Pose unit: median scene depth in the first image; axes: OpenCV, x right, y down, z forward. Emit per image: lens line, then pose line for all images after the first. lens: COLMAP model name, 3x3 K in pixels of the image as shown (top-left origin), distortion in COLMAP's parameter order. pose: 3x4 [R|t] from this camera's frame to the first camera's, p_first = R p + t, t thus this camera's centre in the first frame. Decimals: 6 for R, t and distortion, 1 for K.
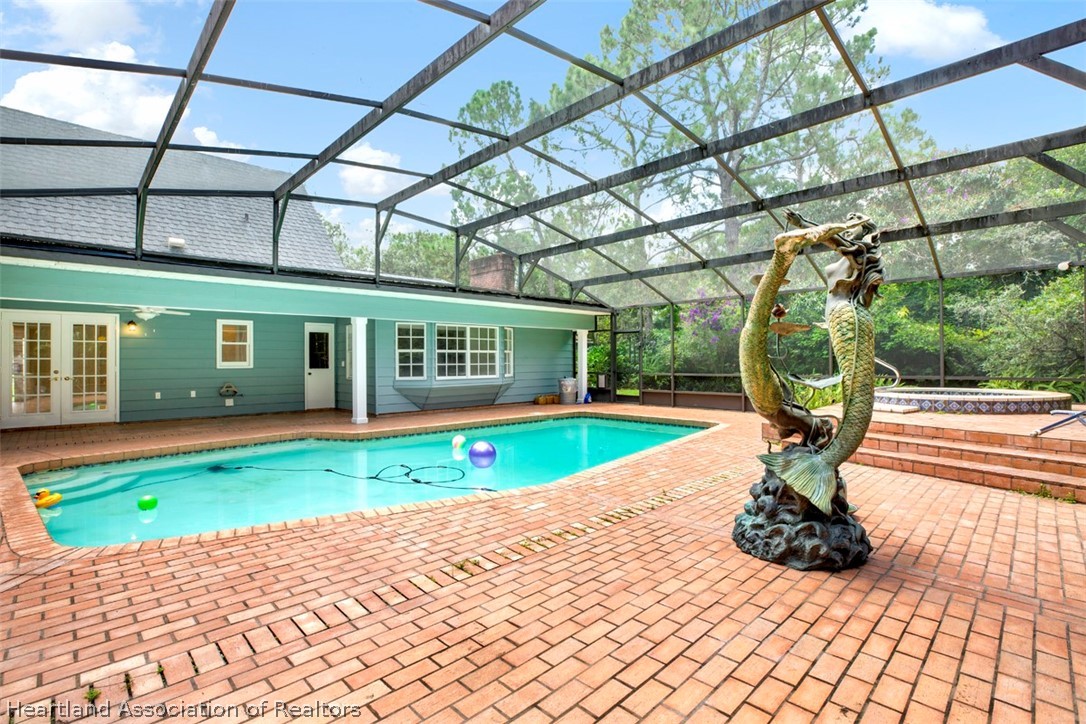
lens RADIAL K [[499.7, 0, 542.2], [0, 499.7, 359.6], [0, 0, 1]] dist [-0.019788, 0.000229]
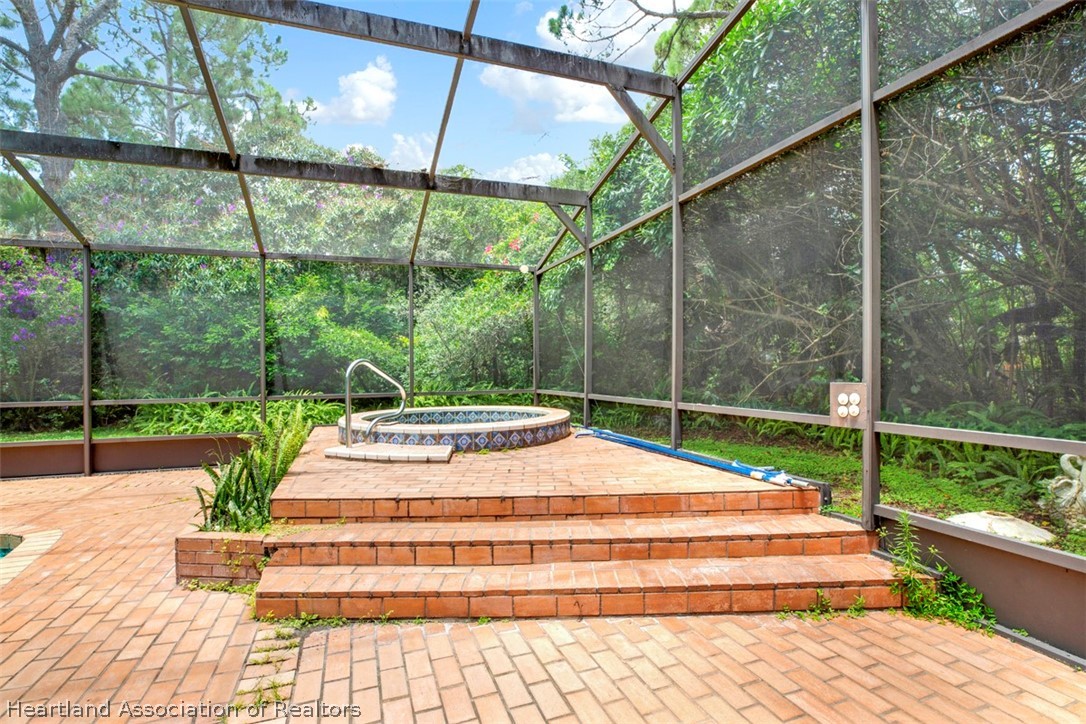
lens RADIAL K [[499.7, 0, 542.1], [0, 499.7, 367.3], [0, 0, 1]] dist [-0.019788, 0.000229]
pose [[0.401854, -0.001159, 0.915703, 0.266089], [0.008008, 0.999965, -0.002249, -0.001909], [-0.915669, 0.008237, 0.401850, 0.752627]]
